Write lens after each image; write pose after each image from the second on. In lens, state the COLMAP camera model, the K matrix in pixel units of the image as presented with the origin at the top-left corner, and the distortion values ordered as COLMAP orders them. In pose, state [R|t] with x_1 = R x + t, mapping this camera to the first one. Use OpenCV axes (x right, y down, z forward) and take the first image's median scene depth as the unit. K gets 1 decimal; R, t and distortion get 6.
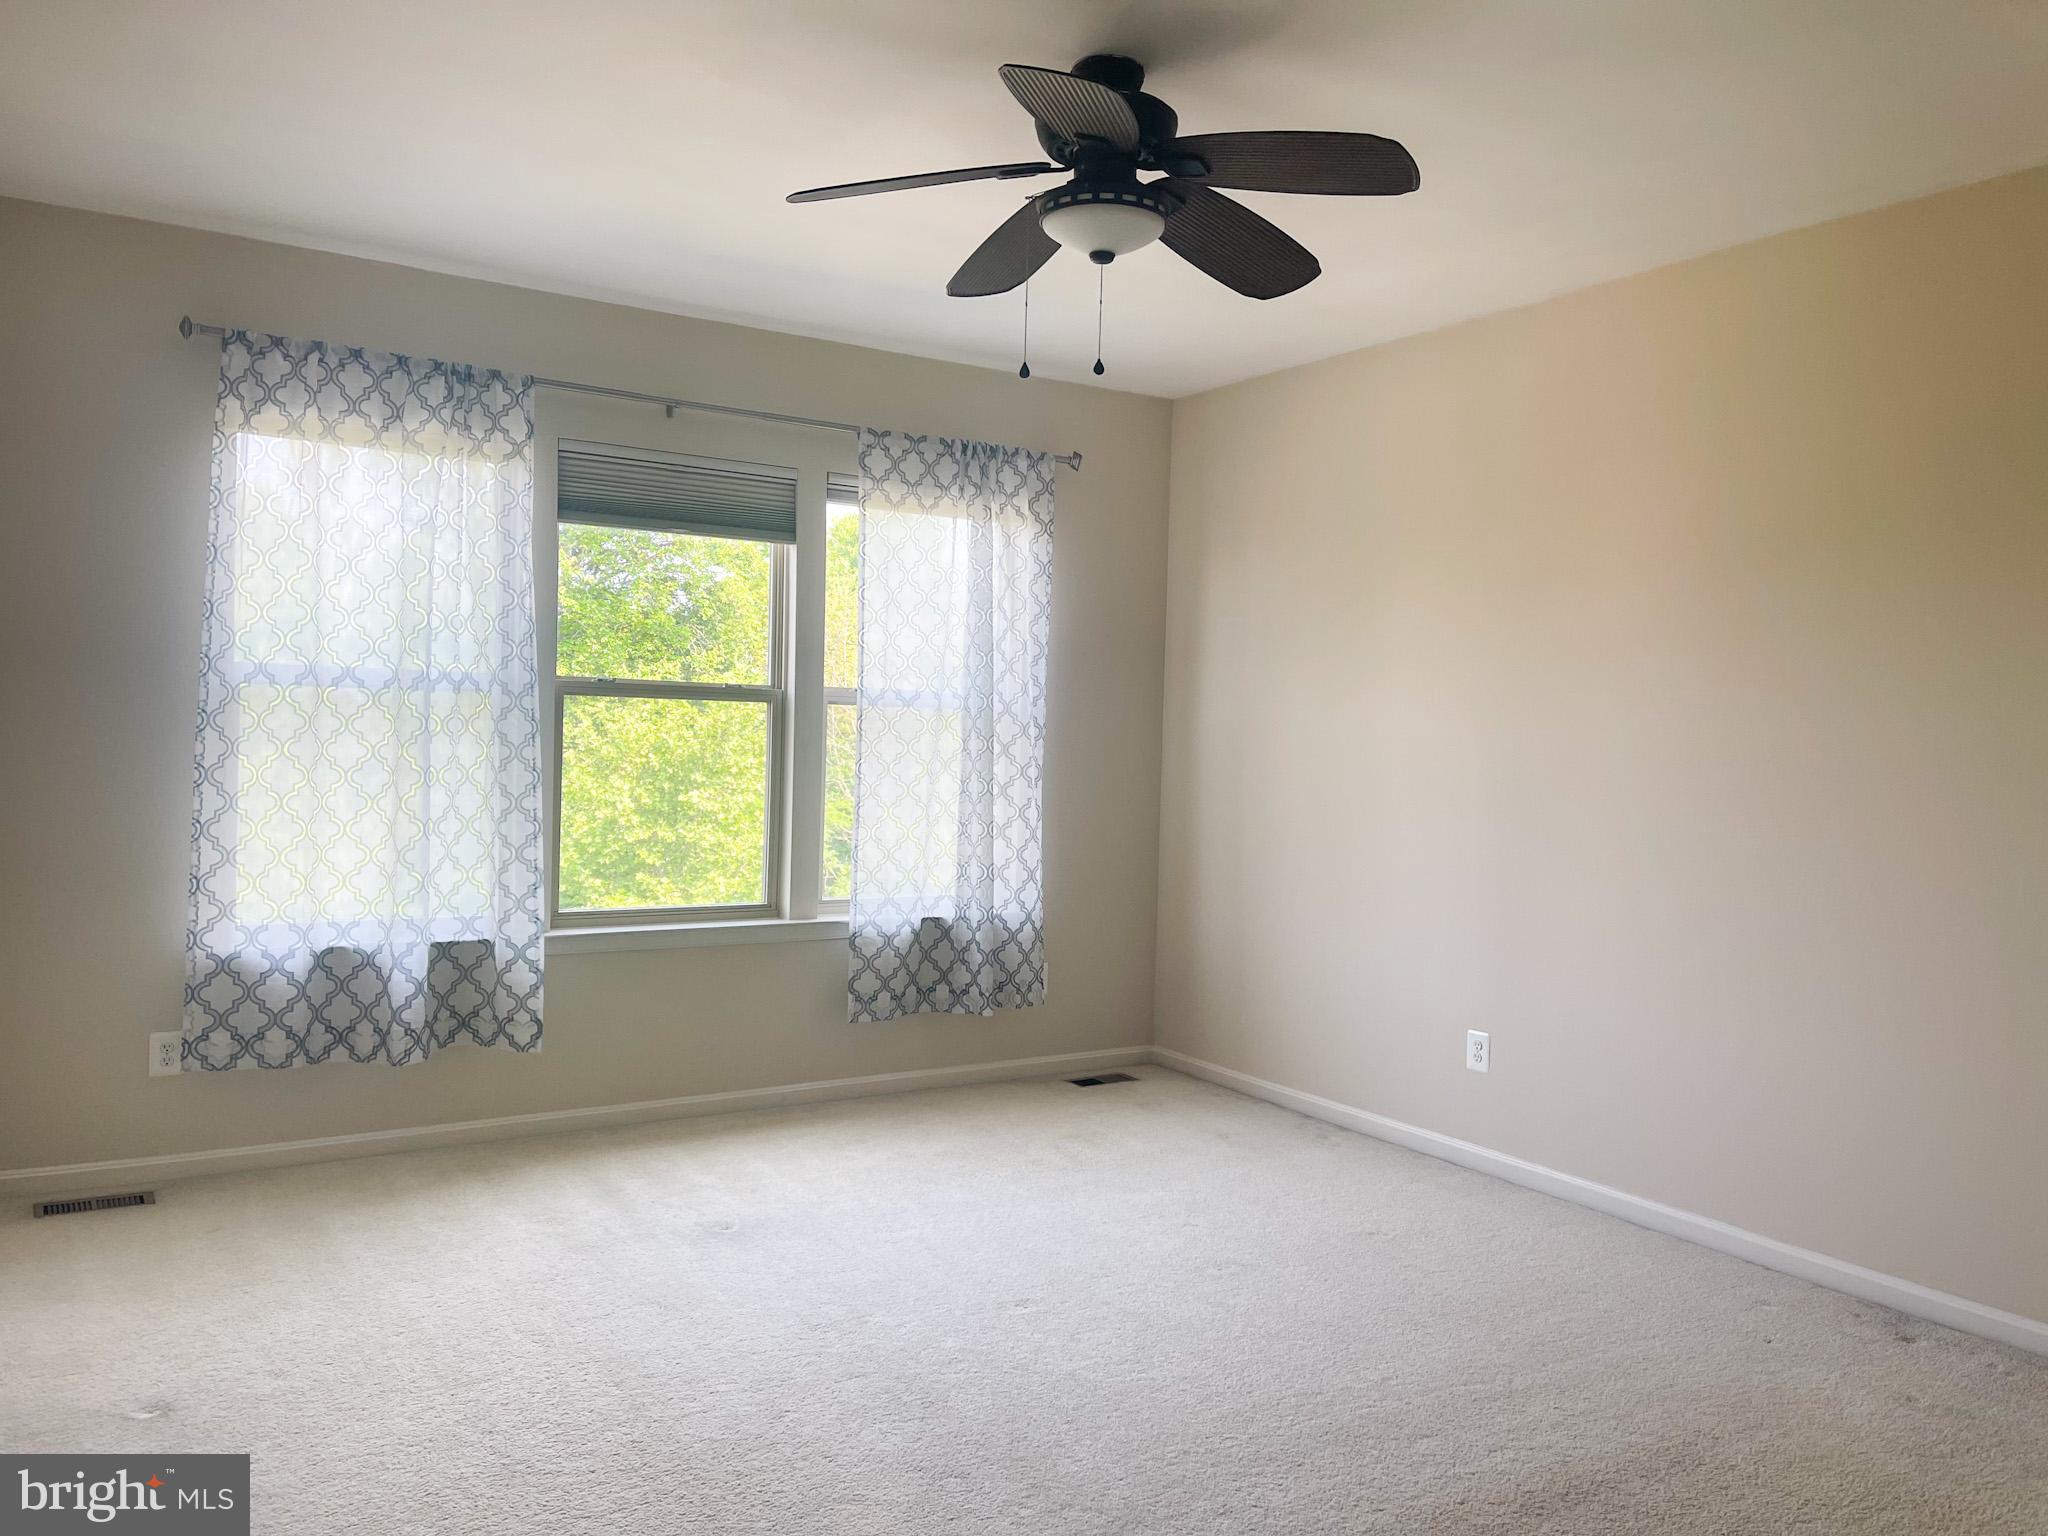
lens RADIAL K [[1552.0, 0, 1028.4], [0, 1552.0, 765.9], [0, 0, 1]] dist [0.071514, -0.103869]
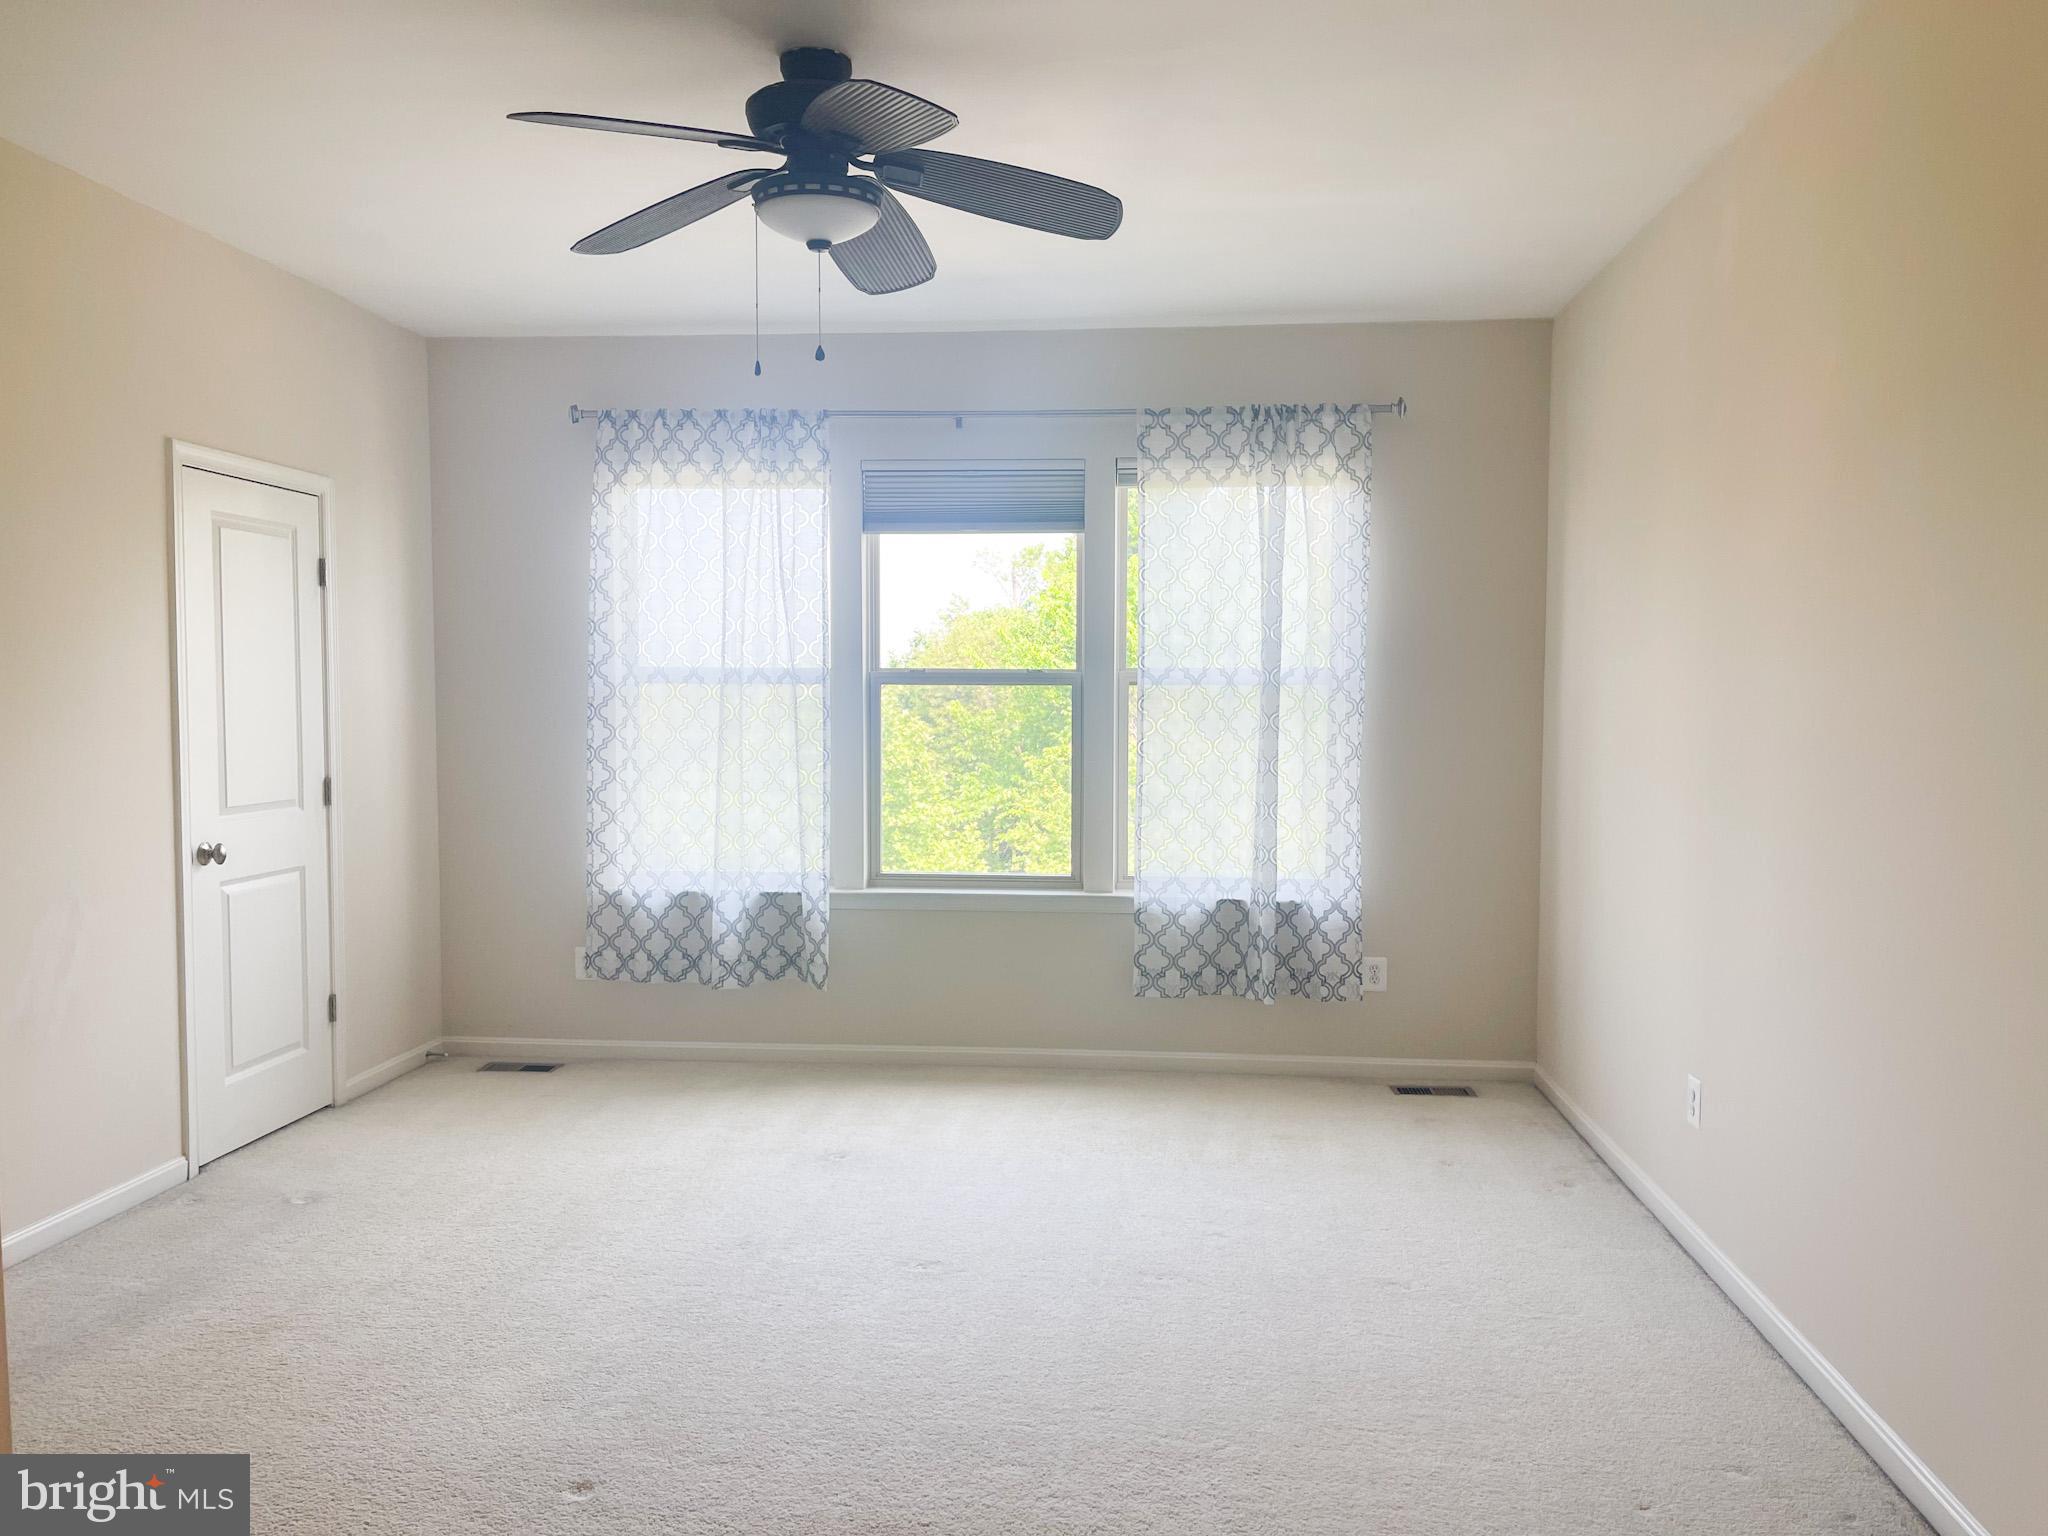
lens RADIAL K [[1556.1, 0, 1039.0], [0, 1556.1, 775.5], [0, 0, 1]] dist [0.074073, -0.107797]
pose [[0.789169, 0.006070, -0.614147, 0.473917], [0.003741, 0.999885, 0.014688, 0.004931], [0.614165, -0.013889, 0.789055, 0.161573]]
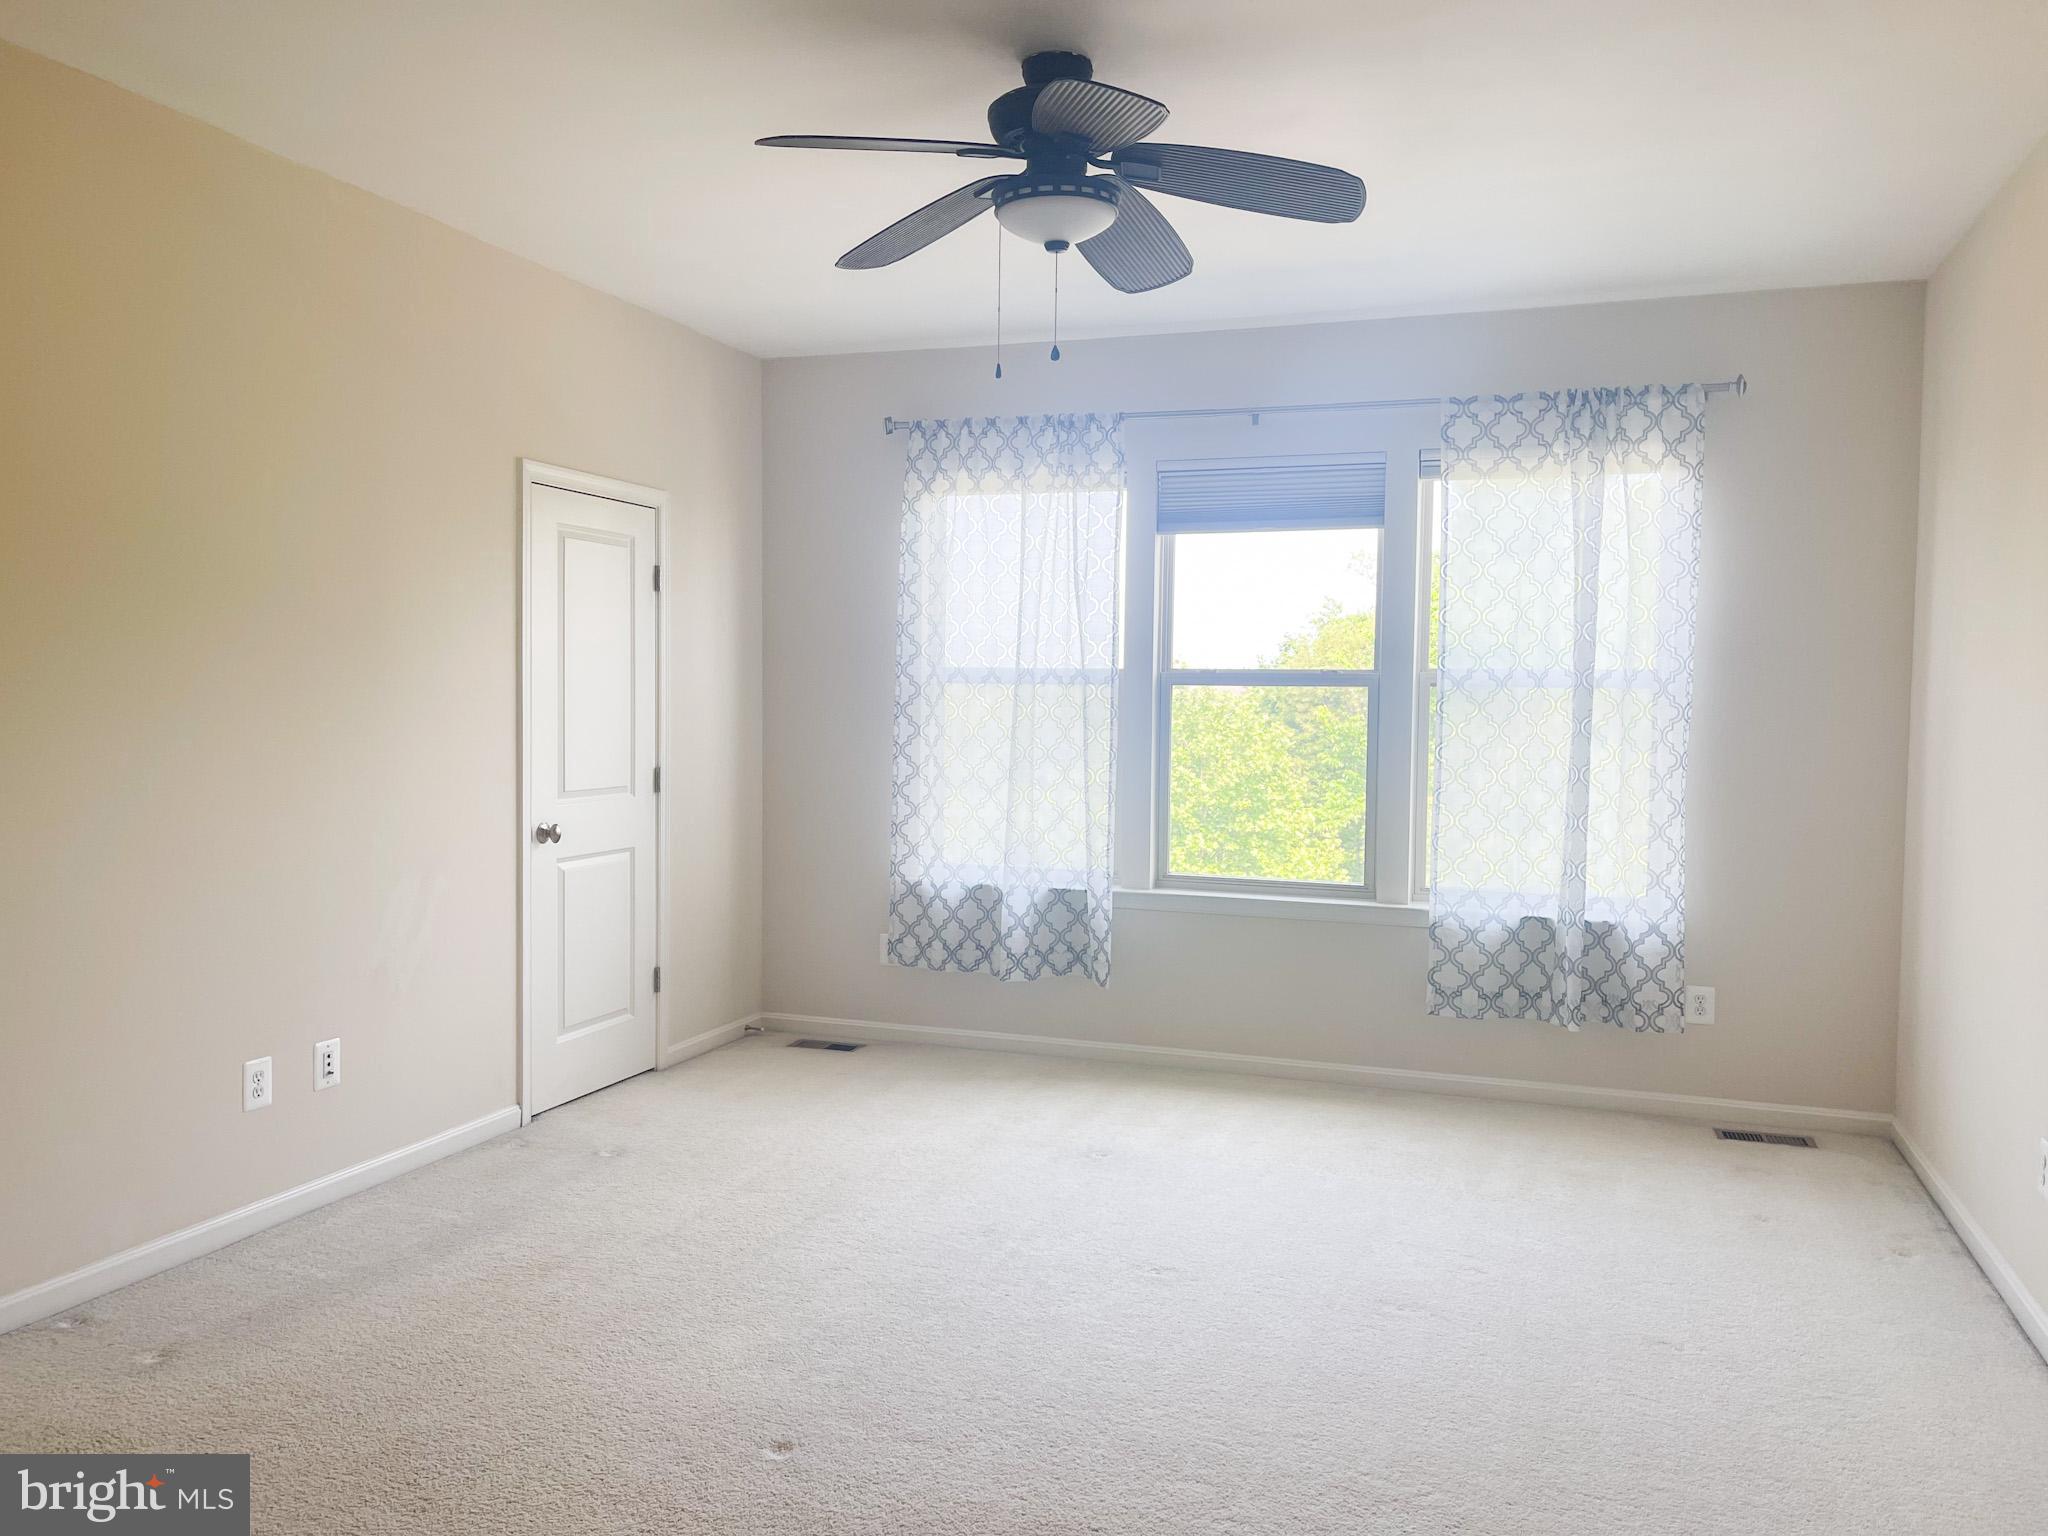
lens RADIAL K [[1552.0, 0, 1028.4], [0, 1552.0, 765.9], [0, 0, 1]] dist [0.071514, -0.103869]
pose [[0.614798, 0.014697, -0.788548, 0.510959], [-0.015383, 0.999860, 0.006642, 0.007606], [0.788535, 0.008047, 0.614938, 0.208788]]
